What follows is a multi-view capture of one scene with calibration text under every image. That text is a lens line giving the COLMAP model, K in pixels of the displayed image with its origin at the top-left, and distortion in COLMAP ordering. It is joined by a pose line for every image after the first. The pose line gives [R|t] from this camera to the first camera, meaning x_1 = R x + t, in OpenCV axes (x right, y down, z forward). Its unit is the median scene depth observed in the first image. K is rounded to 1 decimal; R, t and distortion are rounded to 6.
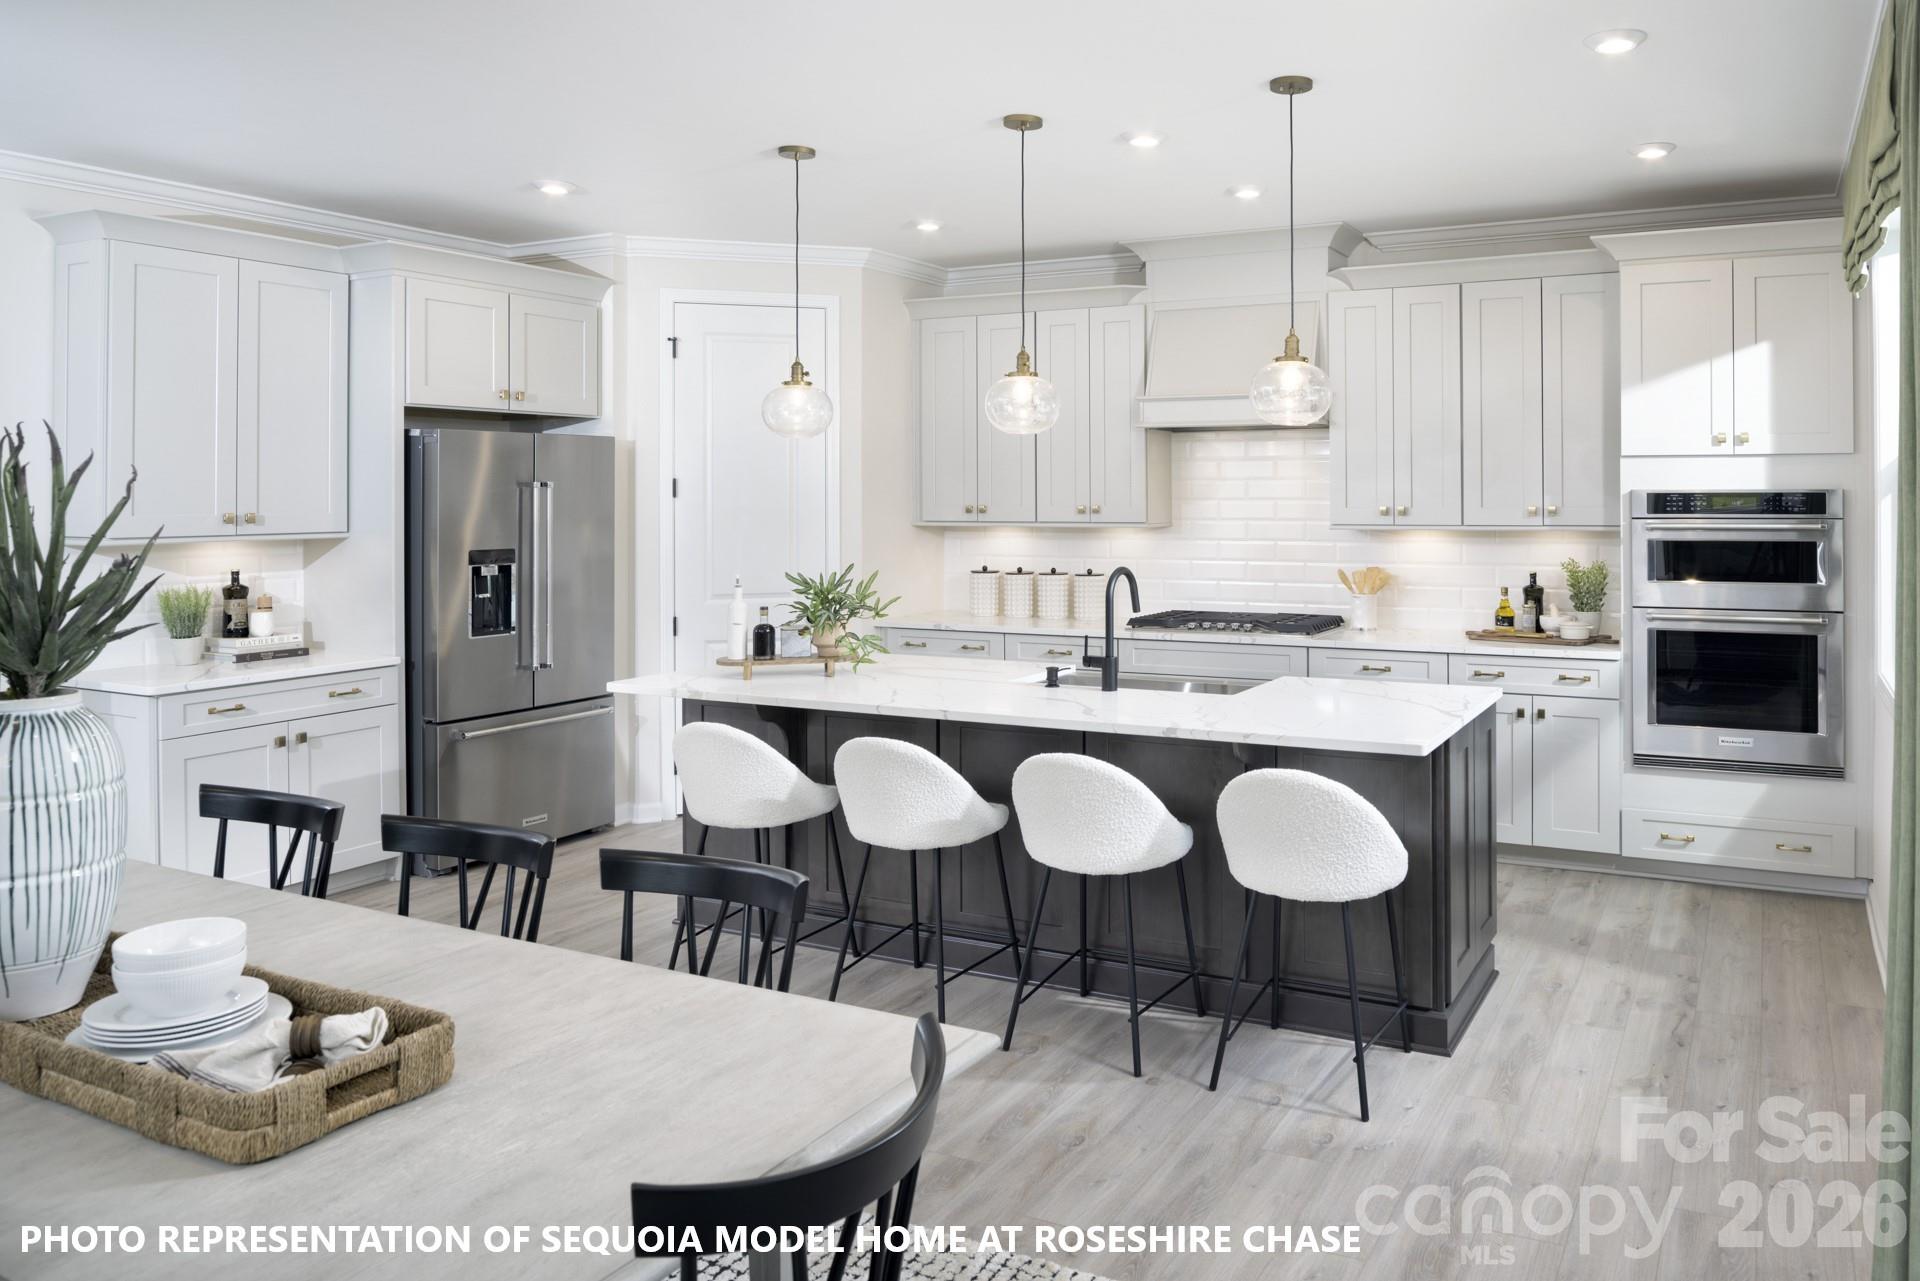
lens RADIAL K [[1468.7, 0, 960.0], [0, 1468.7, 640.5], [0, 0, 1]] dist [-0.005055, -0.001665]
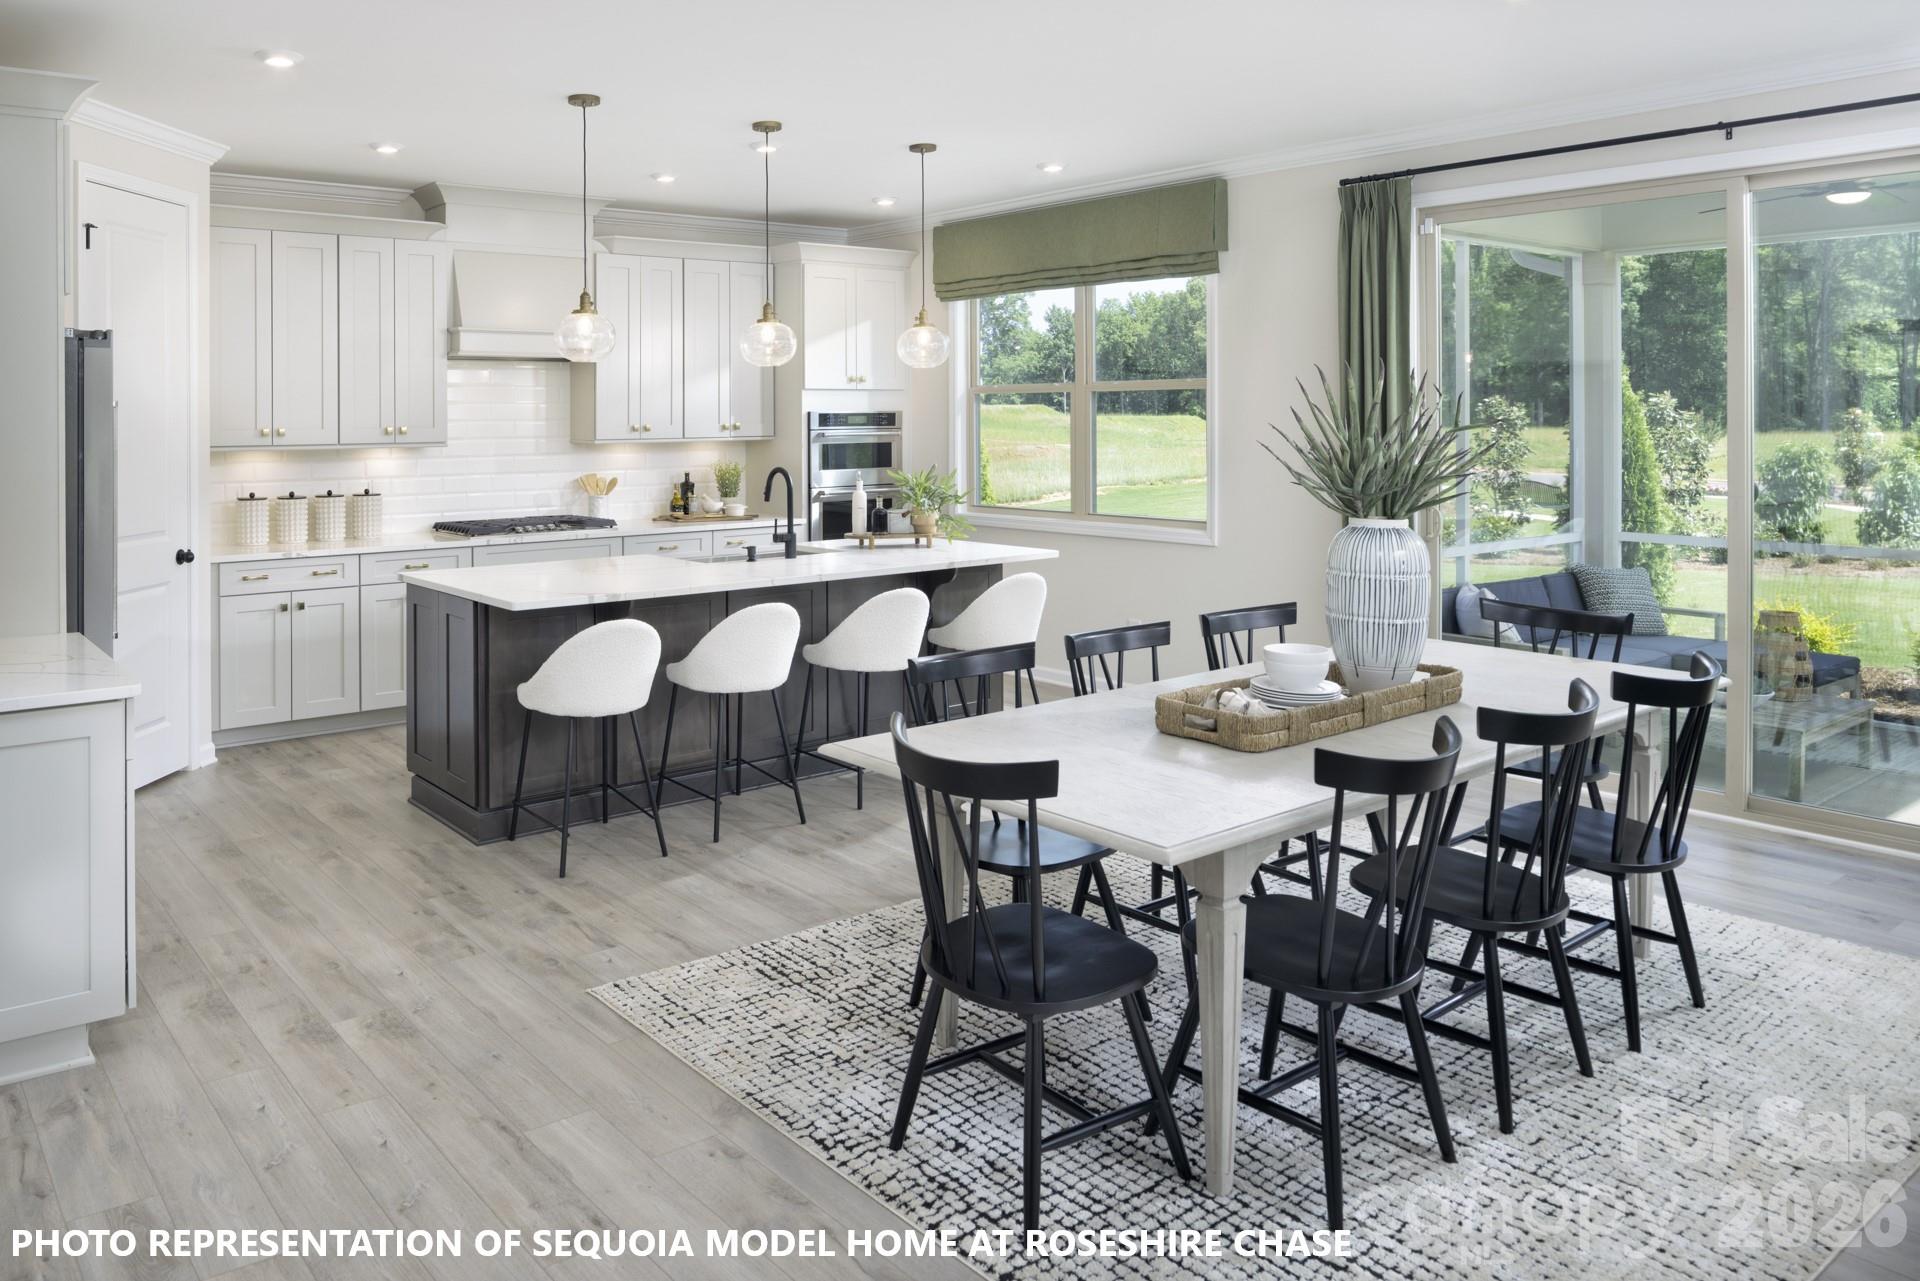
lens RADIAL K [[1421.0, 0, 960.0], [0, 1421.0, 640.5], [0, 0, 1]] dist [-0.000286, 0.000330]
pose [[0.371767, -0.146154, 0.916749, -0.906909], [0.098298, 0.988175, 0.117679, -0.025947], [-0.923107, 0.046365, 0.381738, 0.305346]]
